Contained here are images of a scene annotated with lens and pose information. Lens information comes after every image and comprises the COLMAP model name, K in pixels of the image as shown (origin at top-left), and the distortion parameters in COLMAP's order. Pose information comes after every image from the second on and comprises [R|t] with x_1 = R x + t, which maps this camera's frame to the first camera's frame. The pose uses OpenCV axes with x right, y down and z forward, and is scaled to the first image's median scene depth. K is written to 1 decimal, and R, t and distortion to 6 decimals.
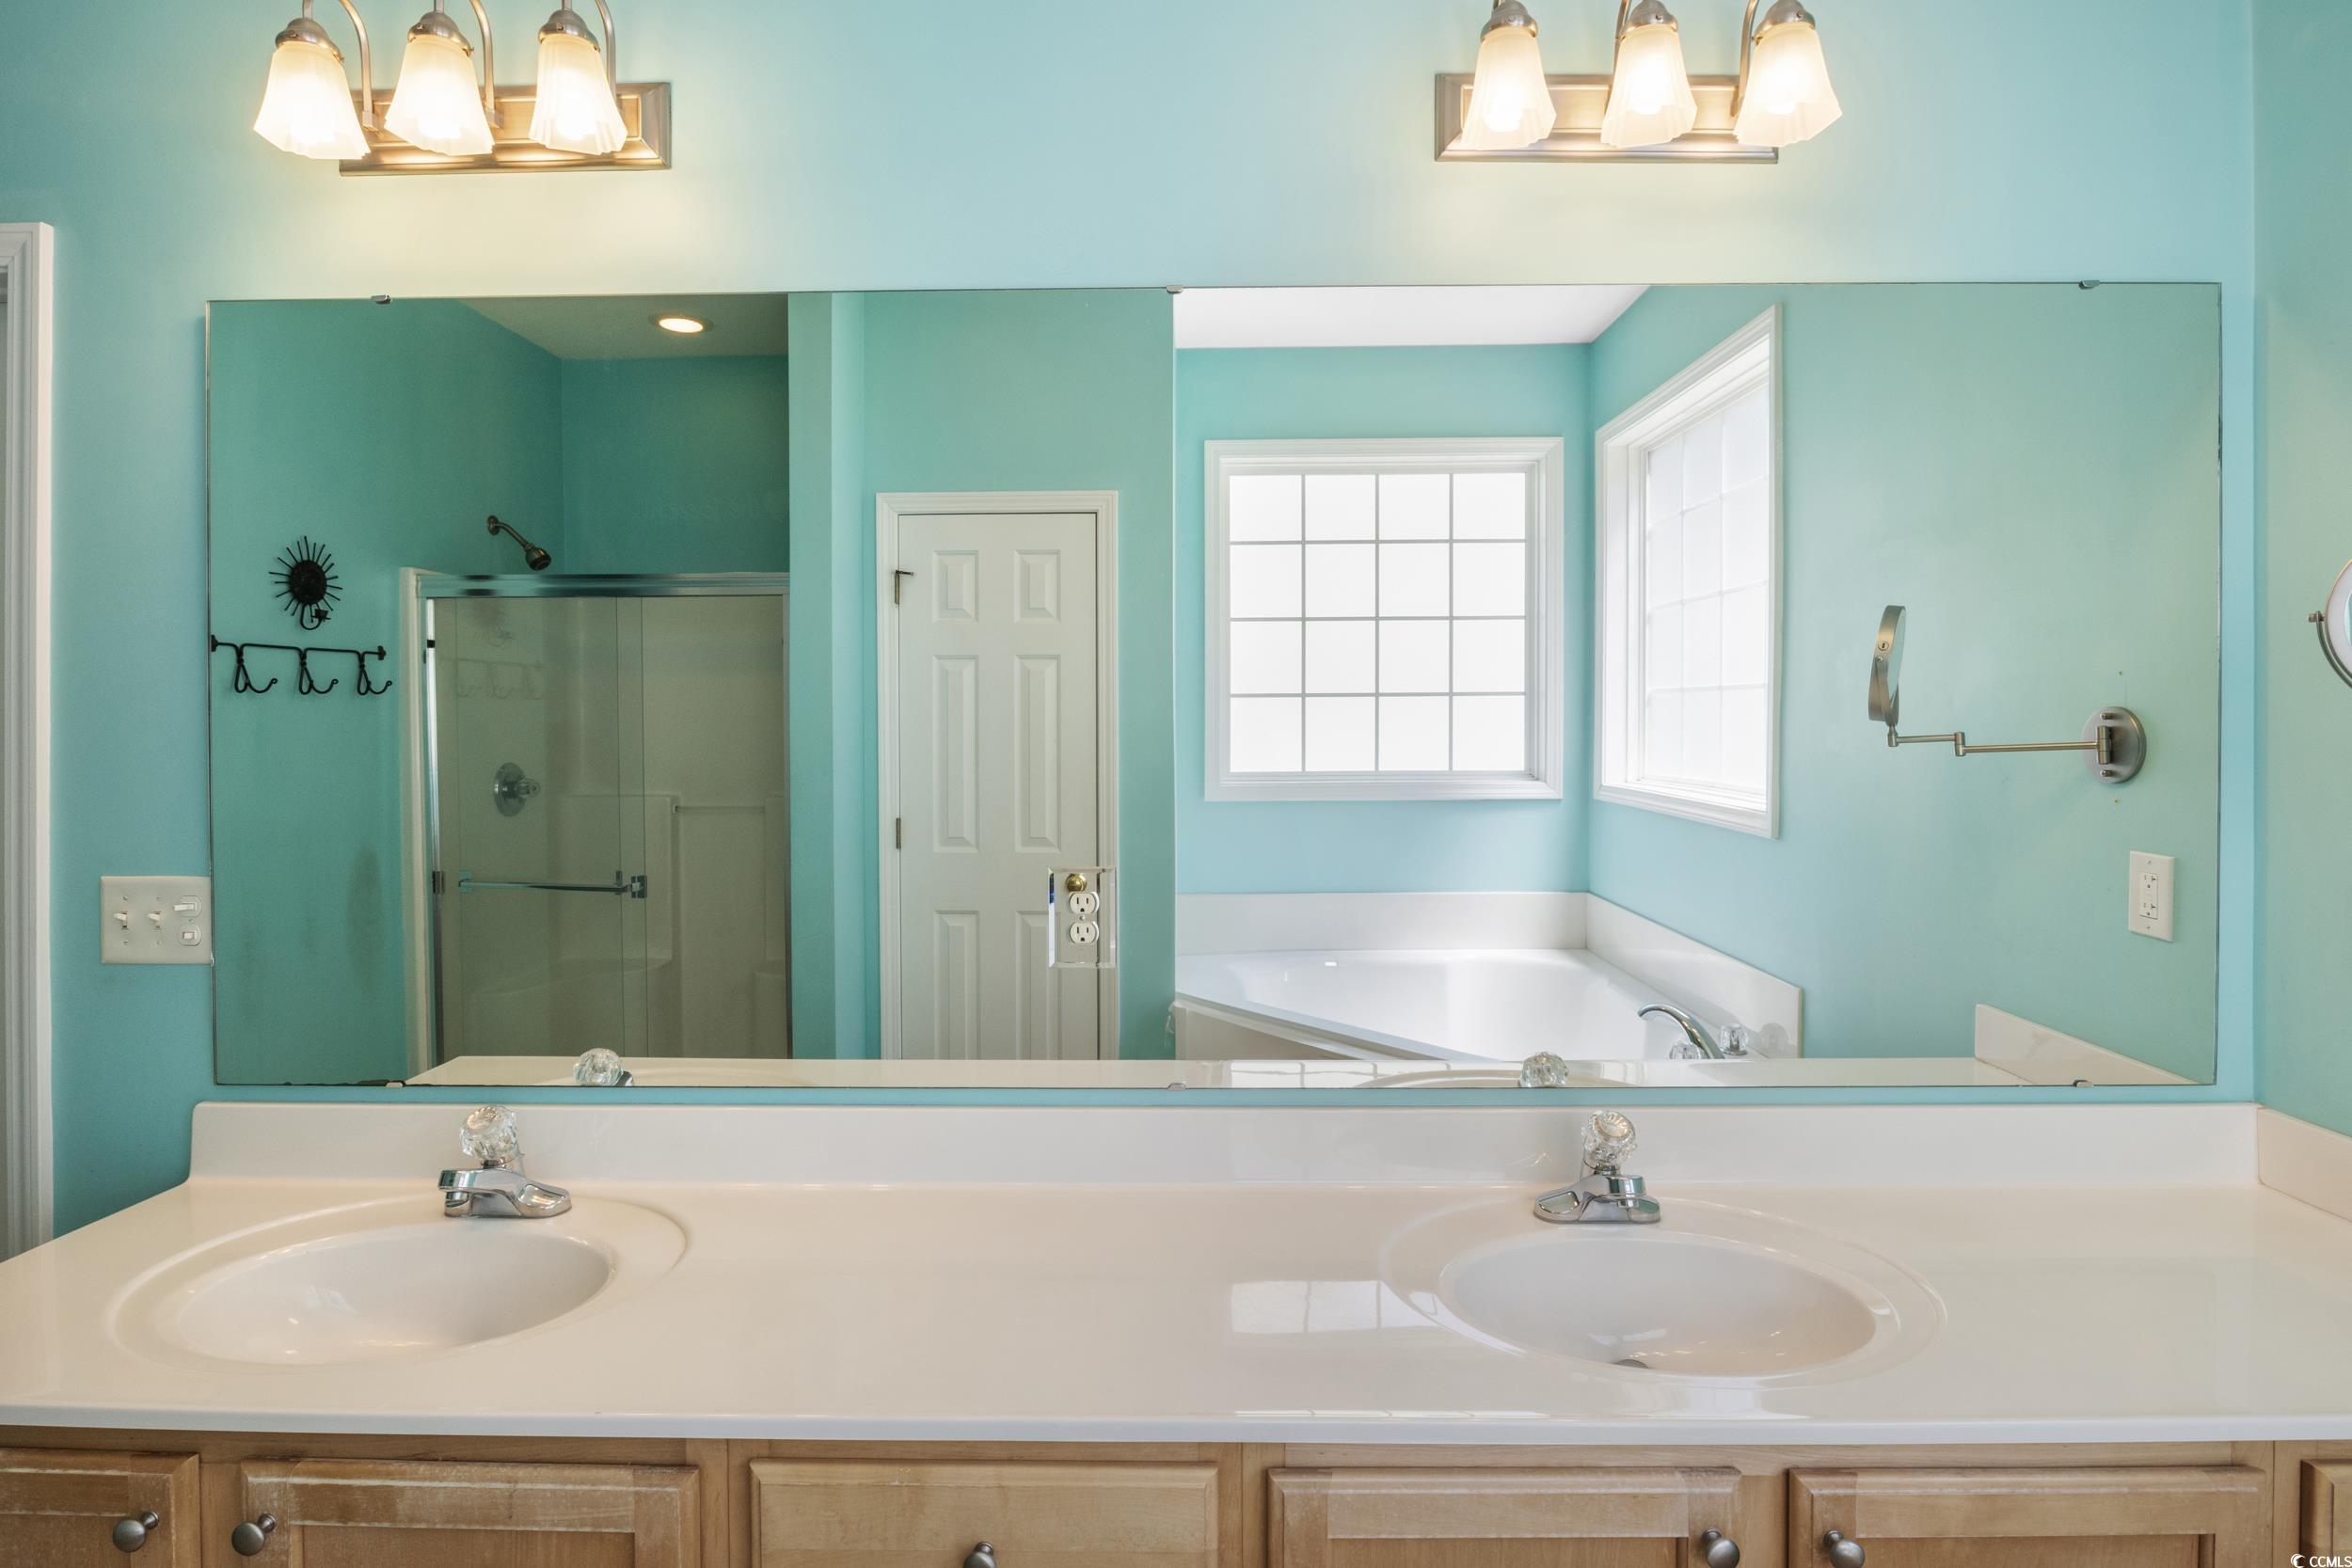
lens RADIAL K [[1184.0, 0, 1175.4], [0, 1184.0, 741.7], [0, 0, 1]] dist [-0.003101, -0.000068]
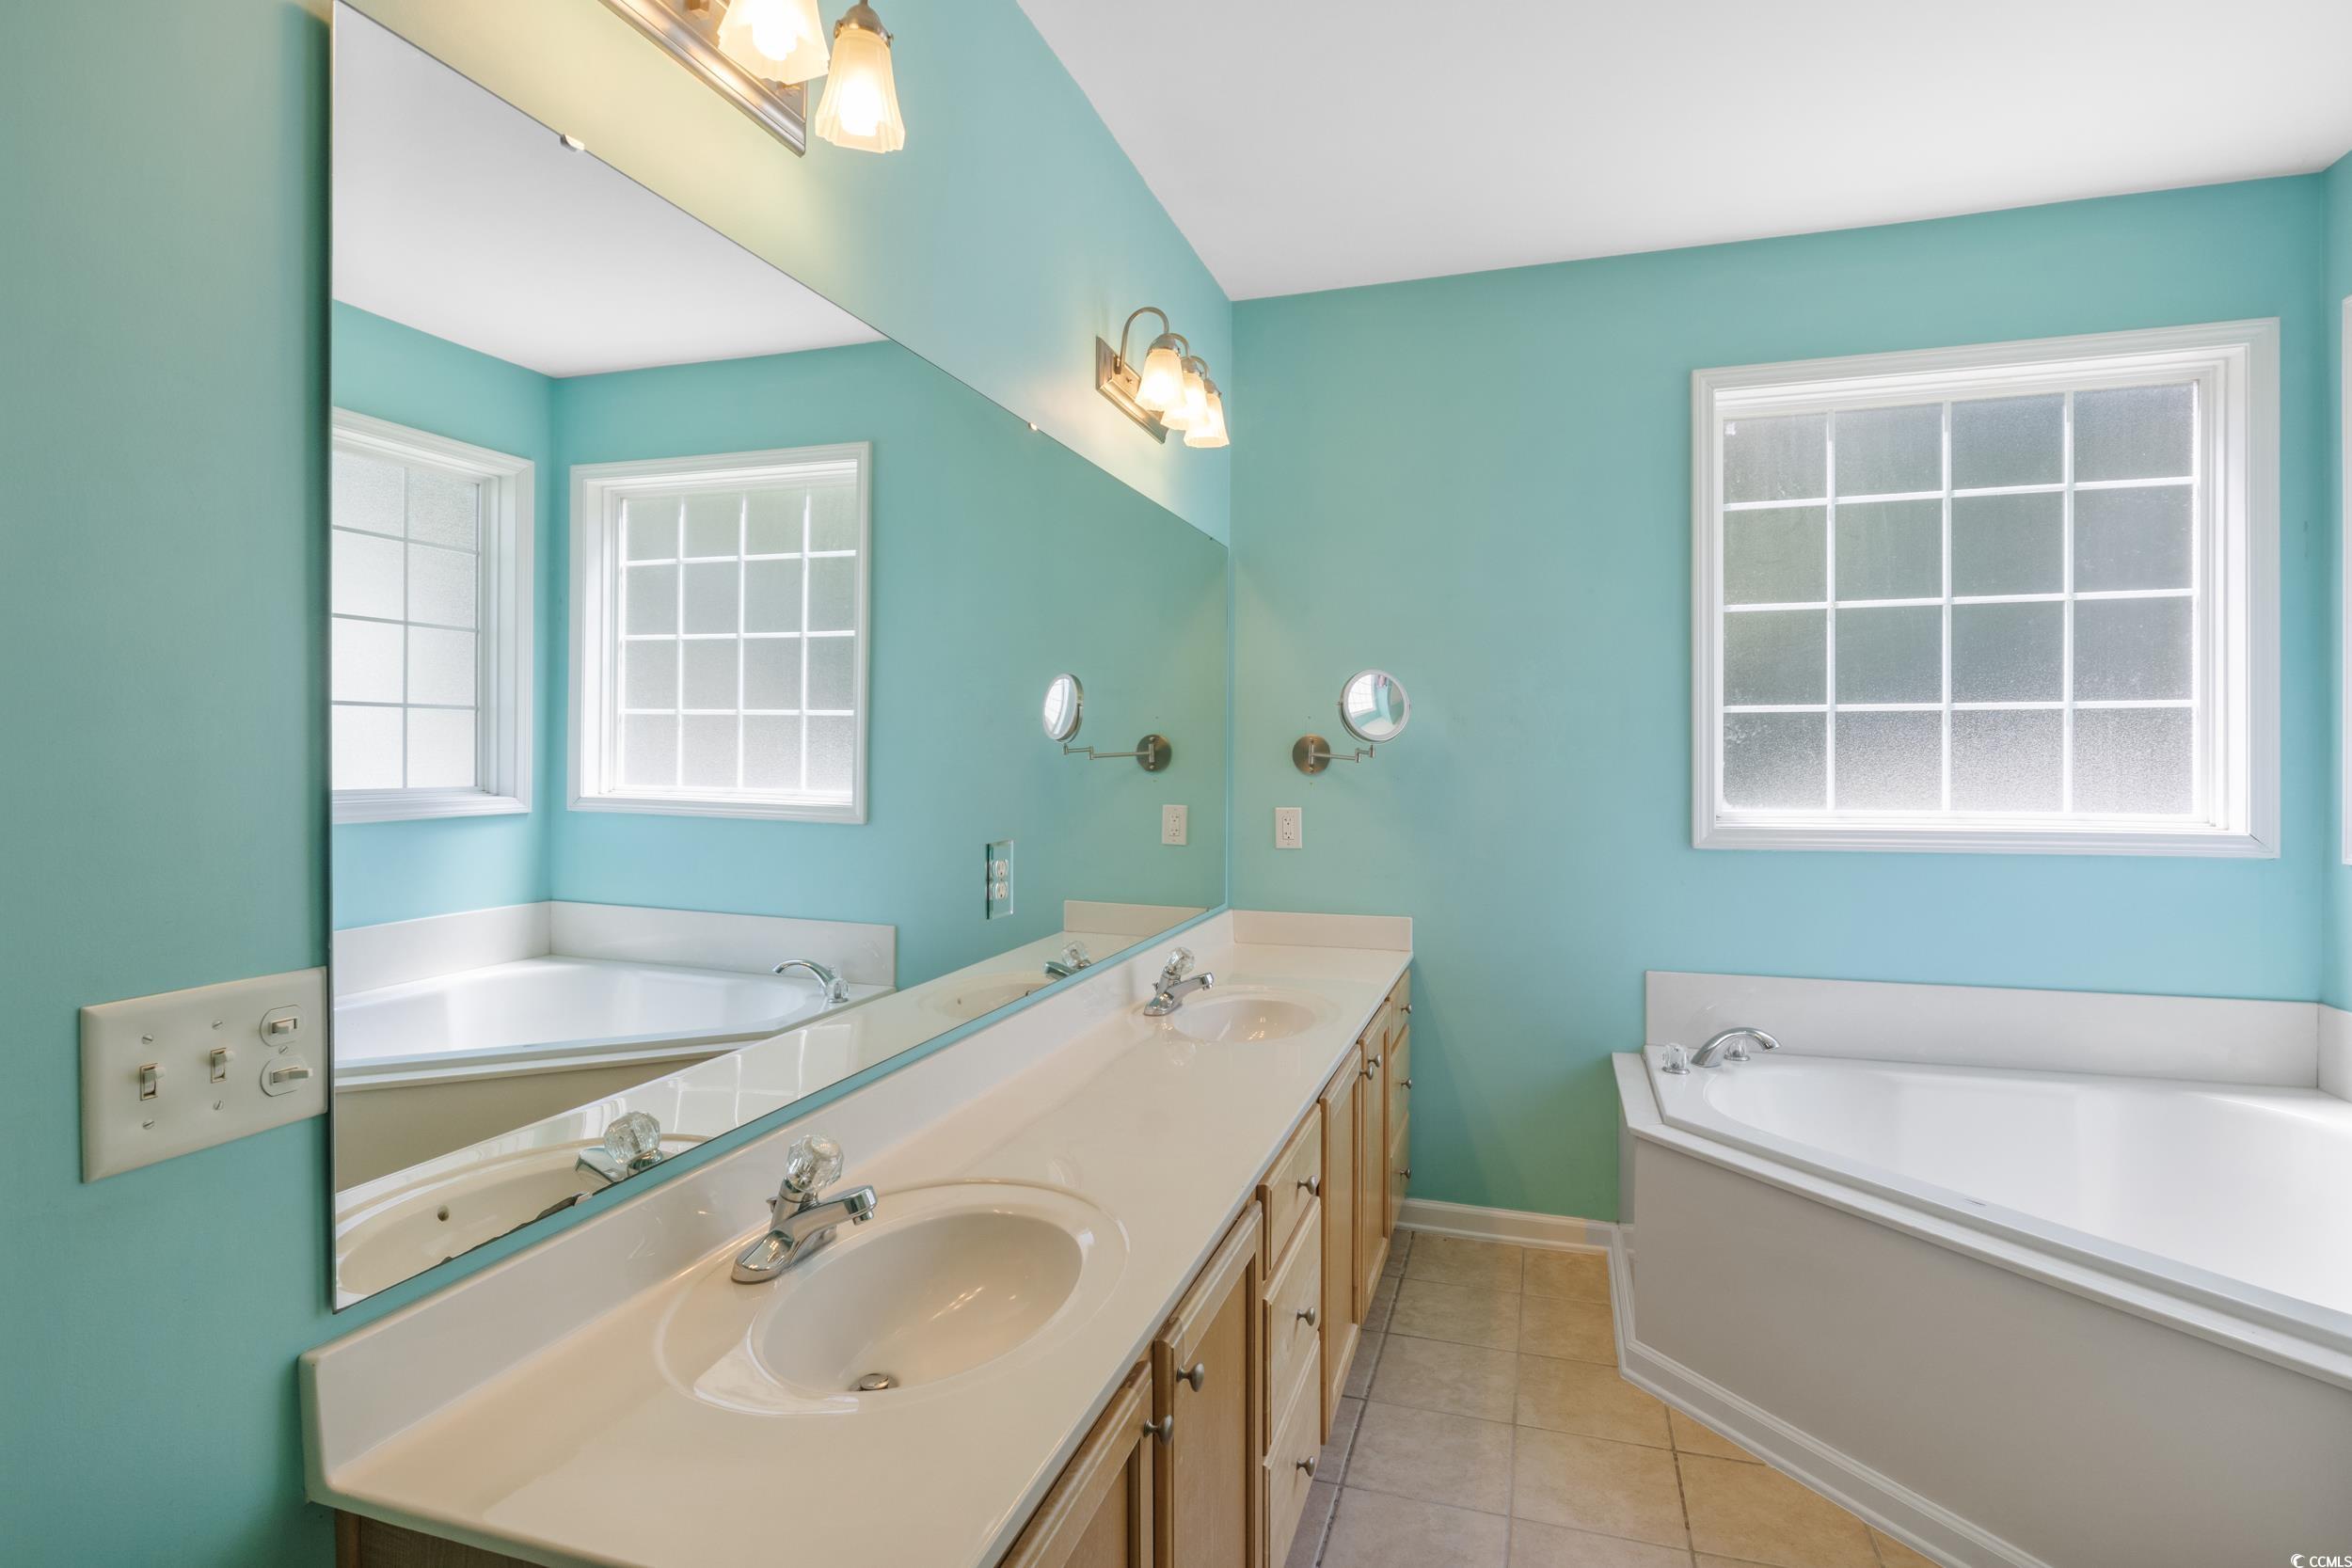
lens RADIAL K [[1184.0, 0, 1175.4], [0, 1184.0, 741.7], [0, 0, 1]] dist [-0.003101, -0.000068]
pose [[0.288956, 0.013750, 0.957244, -0.509115], [0.005719, 0.999854, -0.016088, 0.007008], [-0.957325, 0.010124, 0.288835, 0.169336]]
